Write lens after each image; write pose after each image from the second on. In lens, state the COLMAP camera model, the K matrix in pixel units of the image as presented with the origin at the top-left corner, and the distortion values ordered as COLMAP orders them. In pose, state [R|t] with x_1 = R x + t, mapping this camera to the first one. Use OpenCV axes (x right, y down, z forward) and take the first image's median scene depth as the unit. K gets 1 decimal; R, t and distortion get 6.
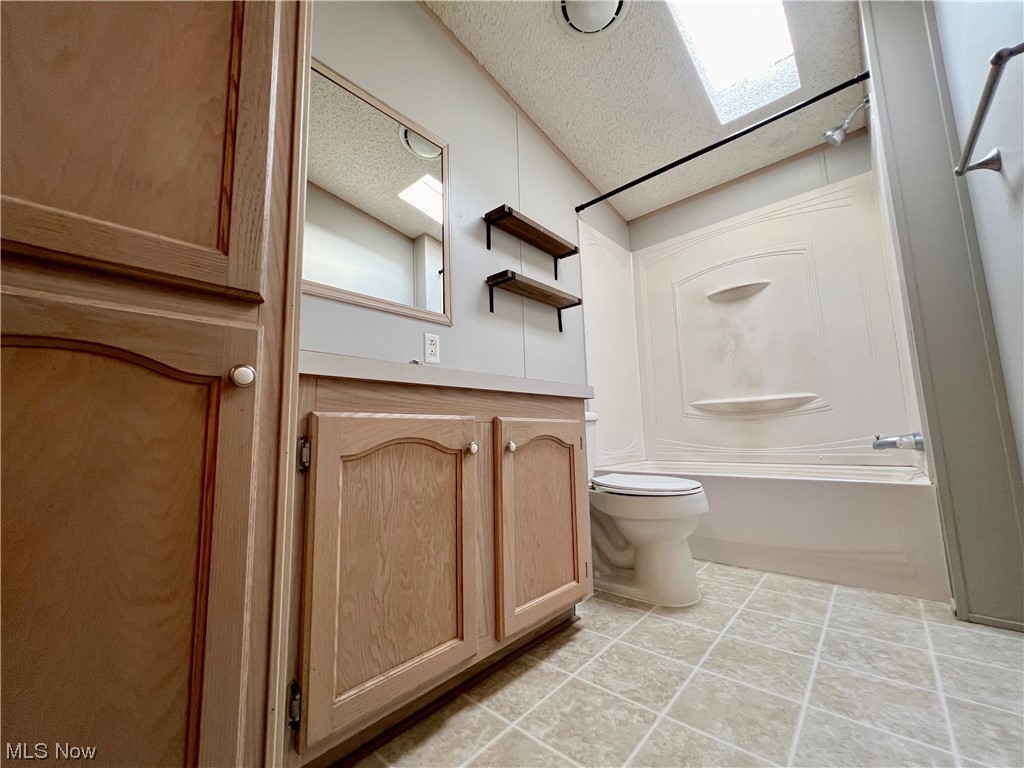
lens RADIAL K [[408.5, 0, 511.0], [0, 408.5, 383.8], [0, 0, 1]] dist [-0.001658, -0.000021]
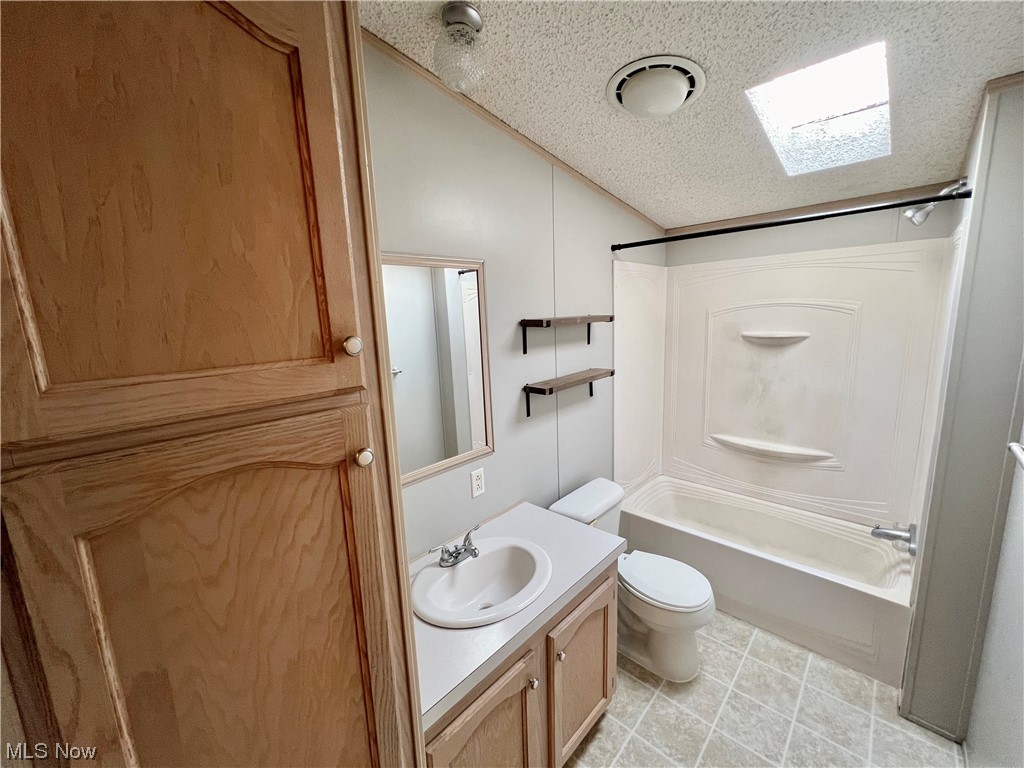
lens RADIAL K [[410.2, 0, 512.0], [0, 410.2, 384.0], [0, 0, 1]] dist [-0.001503, 0.000296]
pose [[0.999758, -0.005622, -0.021246, -0.078546], [0.011609, 0.955944, 0.293320, -0.661265], [0.018661, -0.293495, 0.955778, 0.035607]]
